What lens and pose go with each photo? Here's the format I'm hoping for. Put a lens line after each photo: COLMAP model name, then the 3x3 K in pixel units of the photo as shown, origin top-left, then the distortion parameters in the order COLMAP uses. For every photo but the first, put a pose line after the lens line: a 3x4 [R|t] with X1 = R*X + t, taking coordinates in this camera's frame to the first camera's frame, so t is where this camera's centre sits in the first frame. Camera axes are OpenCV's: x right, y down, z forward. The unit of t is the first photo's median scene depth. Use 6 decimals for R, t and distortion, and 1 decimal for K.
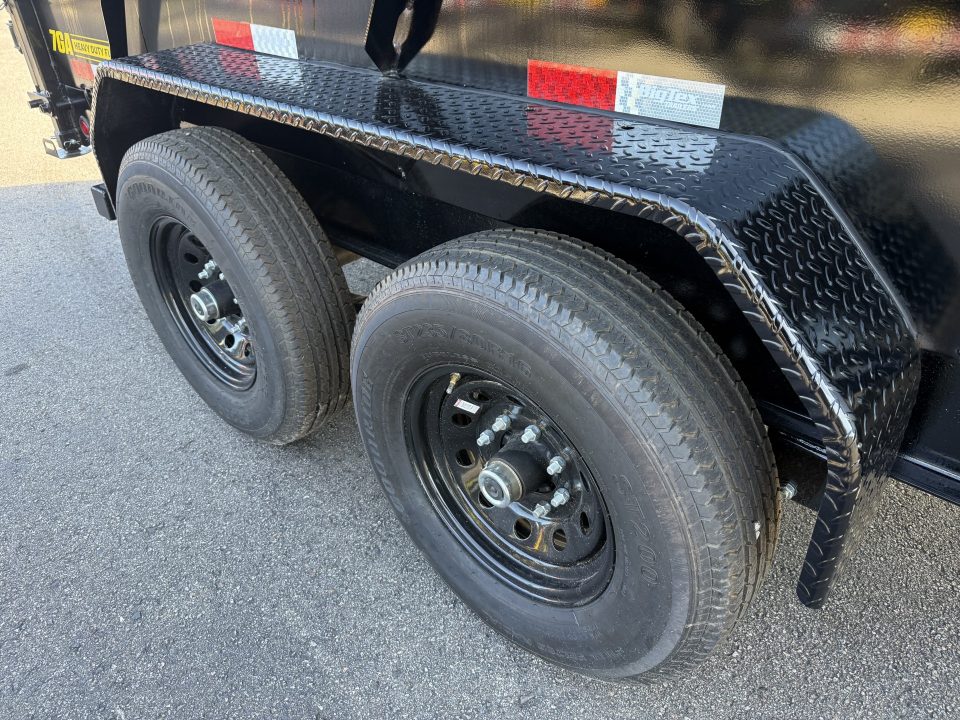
lens RADIAL K [[661.7, 0, 480.0], [0, 661.7, 360.0], [0, 0, 1]] dist [0.055971, -0.066076]
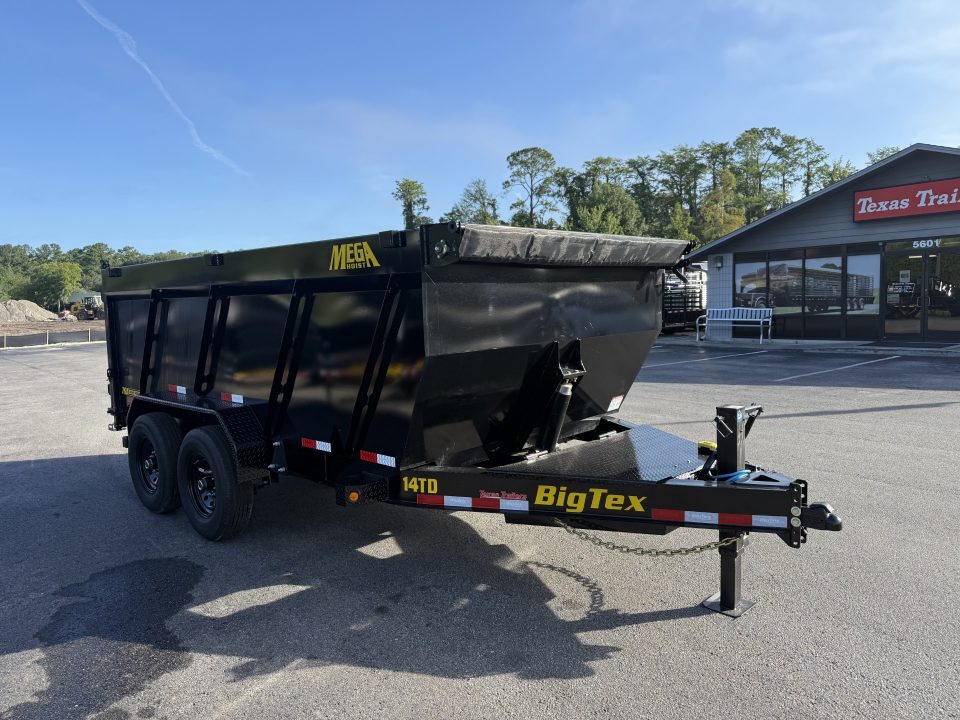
lens RADIAL K [[668.4, 0, 480.0], [0, 668.4, 360.0], [0, 0, 1]] dist [0.051687, -0.110982]
pose [[0.999523, -0.007230, -0.030034, 1.270232], [-0.008034, 0.877934, -0.478714, 1.006386], [0.029829, 0.478727, 0.877457, -1.999351]]
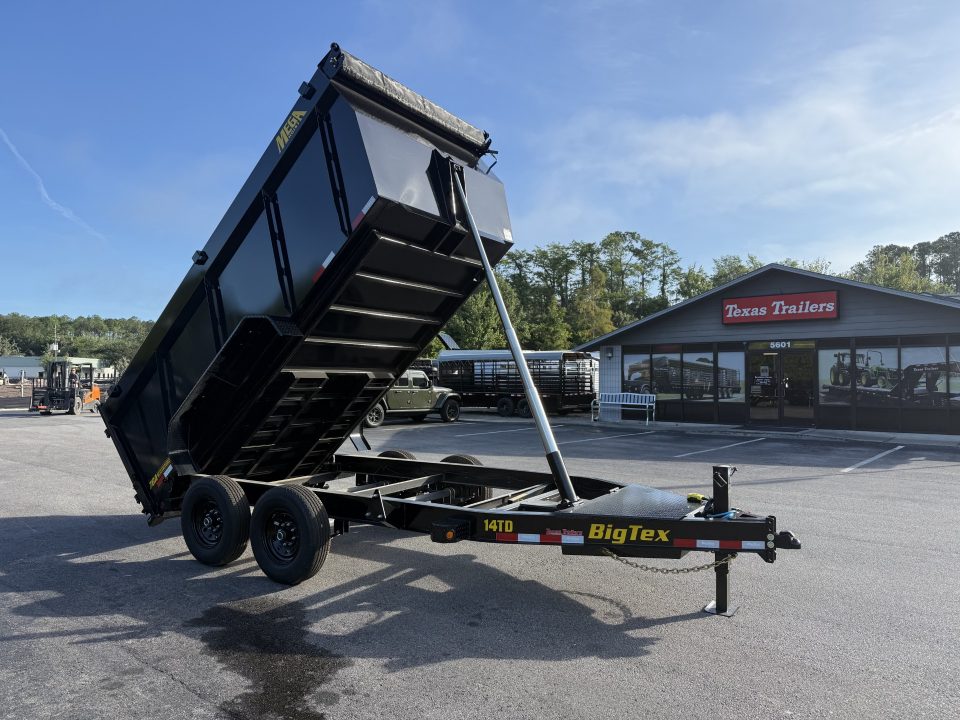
lens RADIAL K [[661.7, 0, 480.0], [0, 661.7, 360.0], [0, 0, 1]] dist [0.055971, -0.066076]
pose [[0.987776, 0.024783, 0.153898, 0.465111], [0.068825, 0.816497, -0.573233, 1.373555], [-0.139864, 0.576818, 0.804810, -2.599984]]
